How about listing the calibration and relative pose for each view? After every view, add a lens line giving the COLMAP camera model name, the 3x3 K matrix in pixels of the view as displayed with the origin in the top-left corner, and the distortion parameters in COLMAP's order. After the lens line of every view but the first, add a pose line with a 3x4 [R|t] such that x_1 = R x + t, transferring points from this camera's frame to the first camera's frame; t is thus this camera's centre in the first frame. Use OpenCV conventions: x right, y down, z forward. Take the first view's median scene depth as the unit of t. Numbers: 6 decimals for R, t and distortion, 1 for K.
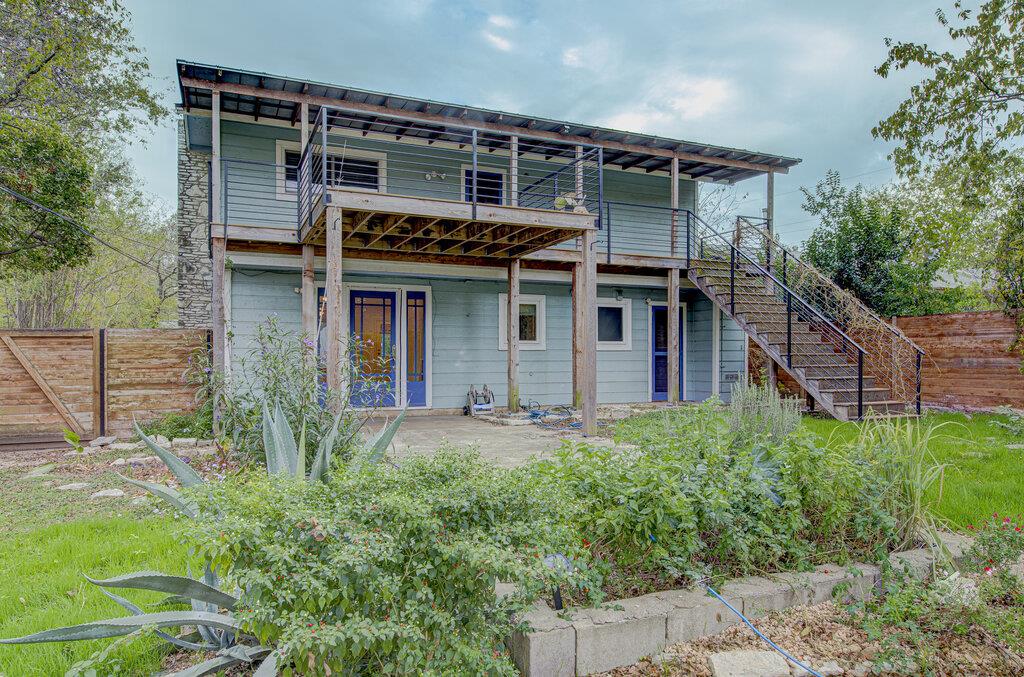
lens RADIAL K [[708.3, 0, 525.1], [0, 708.3, 368.9], [0, 0, 1]] dist [-0.000232, 0.000347]
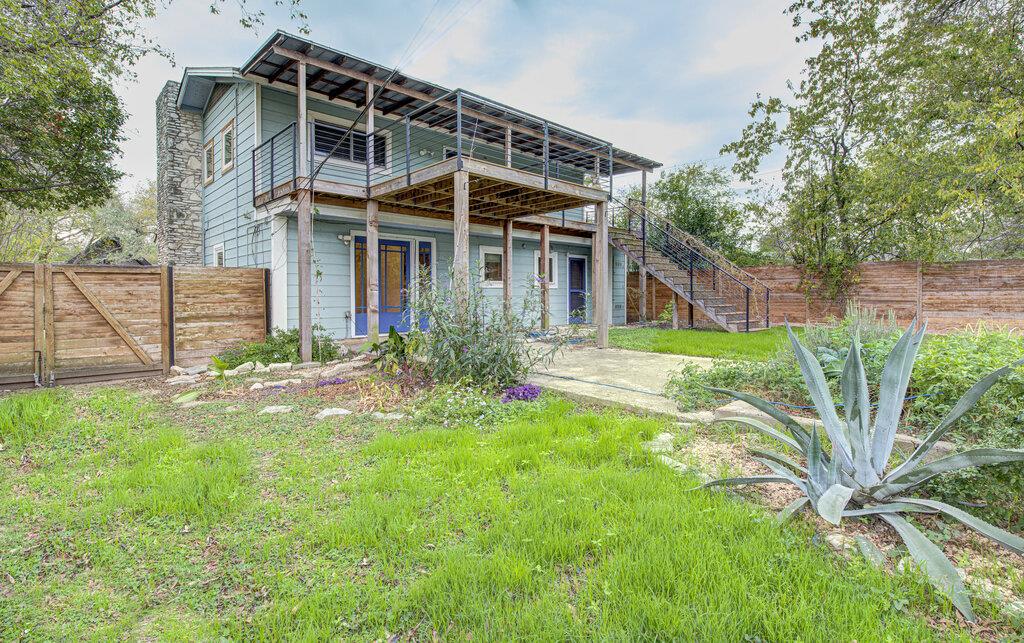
lens RADIAL K [[506.1, 0, 511.4], [0, 506.1, 307.5], [0, 0, 1]] dist [0.002619, -0.000798]
pose [[0.942329, -0.009236, 0.334560, -0.336374], [0.006807, 0.999941, 0.008433, 0.003248], [-0.334618, -0.005670, 0.942337, 0.088333]]
